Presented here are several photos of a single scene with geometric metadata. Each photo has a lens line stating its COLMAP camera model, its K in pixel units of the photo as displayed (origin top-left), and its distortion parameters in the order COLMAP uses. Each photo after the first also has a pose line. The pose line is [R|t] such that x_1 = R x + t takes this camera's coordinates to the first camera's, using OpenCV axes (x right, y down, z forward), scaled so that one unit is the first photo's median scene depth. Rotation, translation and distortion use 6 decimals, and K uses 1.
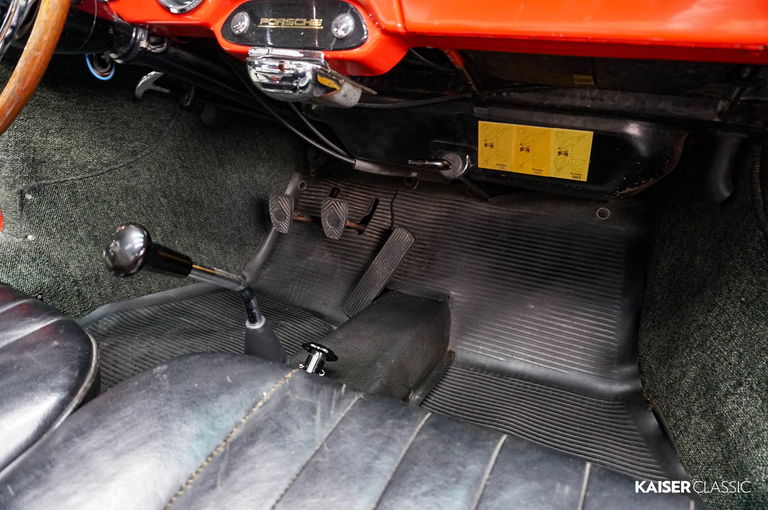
lens RADIAL K [[507.5, 0, 384.0], [0, 507.5, 255.0], [0, 0, 1]] dist [-0.031821, 0.022670]
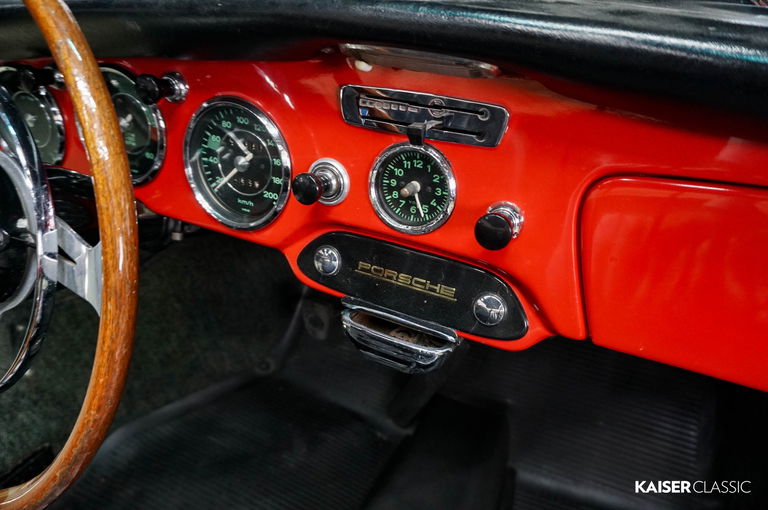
lens RADIAL K [[507.5, 0, 384.0], [0, 507.5, 255.0], [0, 0, 1]] dist [-0.031821, 0.022670]
pose [[0.998276, -0.028646, 0.051220, -0.143701], [0.022187, 0.992221, 0.122494, -0.331900], [-0.054330, -0.121146, 0.991147, 0.154670]]
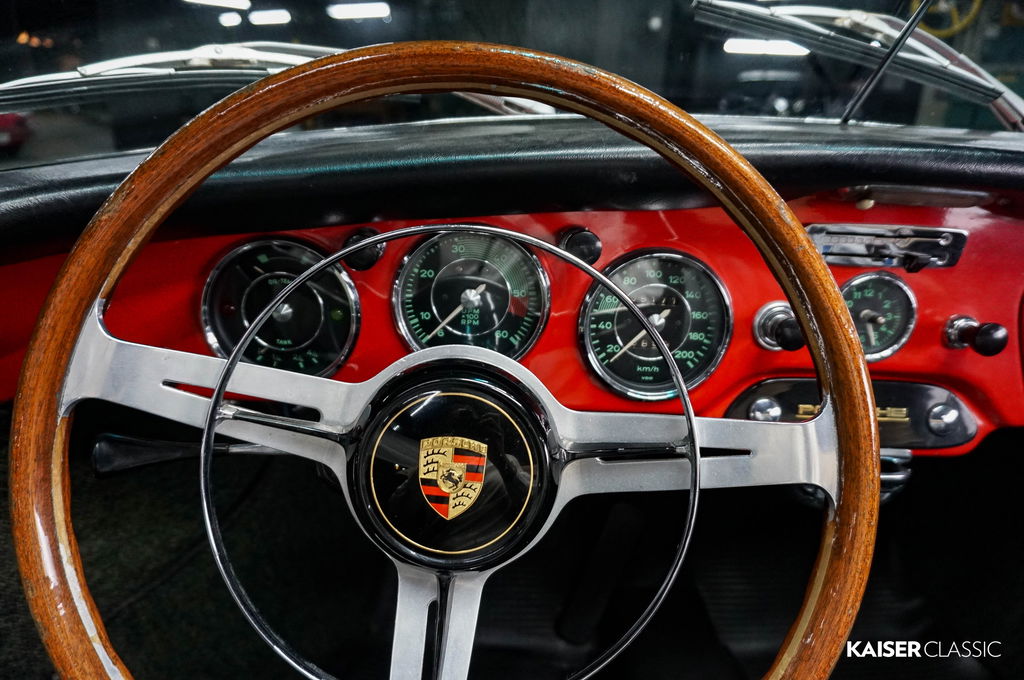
lens RADIAL K [[682.0, 0, 497.8], [0, 682.0, 343.6], [0, 0, 1]] dist [-0.023559, 0.003730]
pose [[0.873562, -0.179703, 0.452324, -0.587206], [0.183895, 0.982319, 0.035112, -0.385417], [-0.450636, 0.052508, 0.891162, 0.211988]]
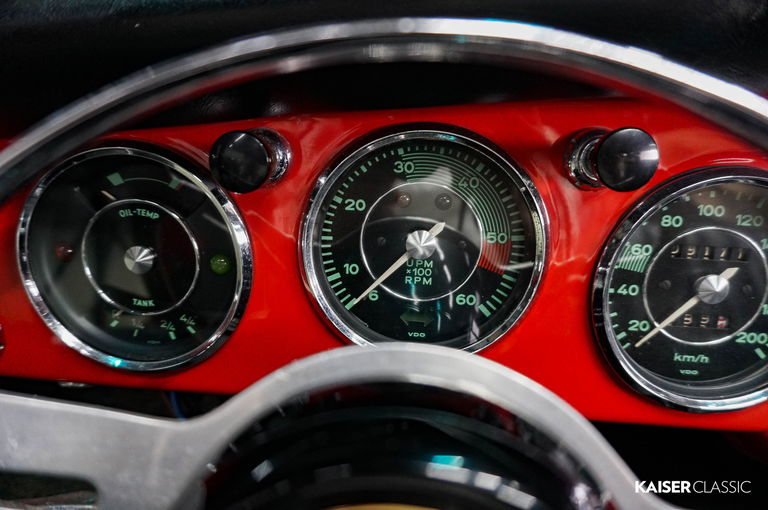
lens RADIAL K [[507.5, 0, 384.0], [0, 507.5, 255.0], [0, 0, 1]] dist [-0.031821, 0.022670]
pose [[0.906536, -0.138580, 0.398733, -0.482336], [0.162539, 0.986340, -0.026736, -0.395653], [-0.389581, 0.089047, 0.916677, 0.457923]]
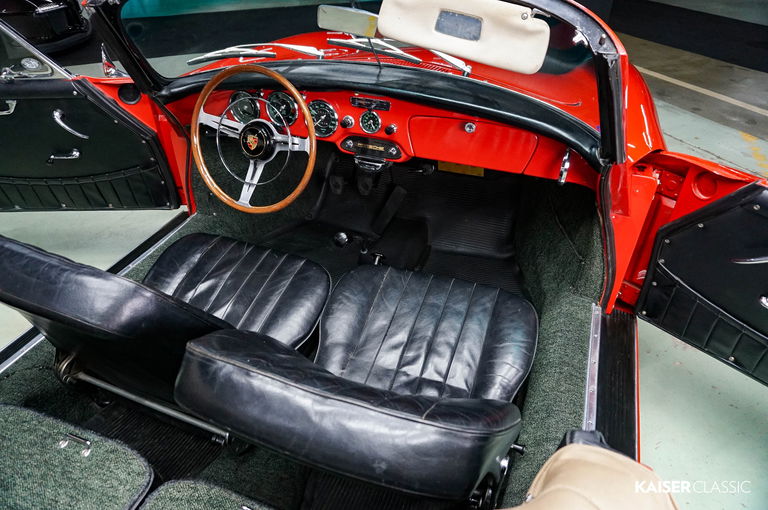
lens RADIAL K [[511.5, 0, 373.4], [0, 511.5, 257.7], [0, 0, 1]] dist [-0.023559, 0.003730]
pose [[0.992211, -0.112122, 0.054273, -0.222647], [0.094441, 0.961203, 0.259172, -0.339585], [-0.081226, -0.252028, 0.964305, -1.050005]]
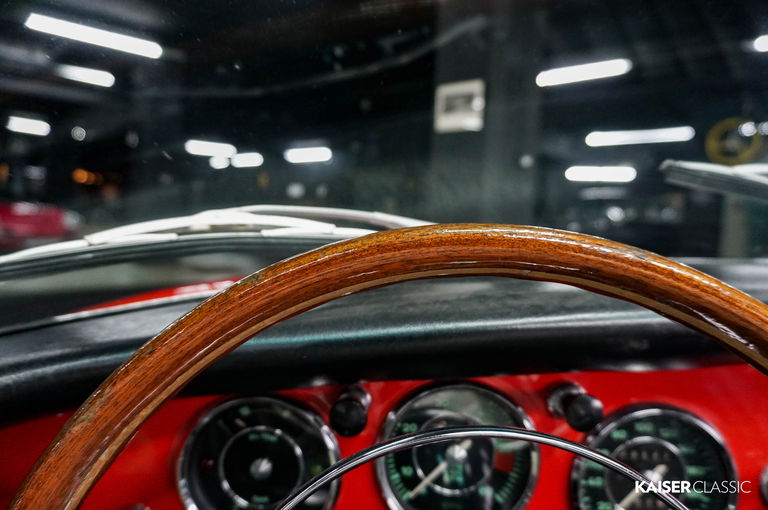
lens RADIAL K [[511.5, 0, 373.4], [0, 511.5, 257.7], [0, 0, 1]] dist [-0.023559, 0.003730]
pose [[0.898877, -0.064643, 0.433407, -0.570550], [0.178806, 0.957080, -0.228092, -0.466515], [-0.400060, 0.282523, 0.871856, 0.337356]]
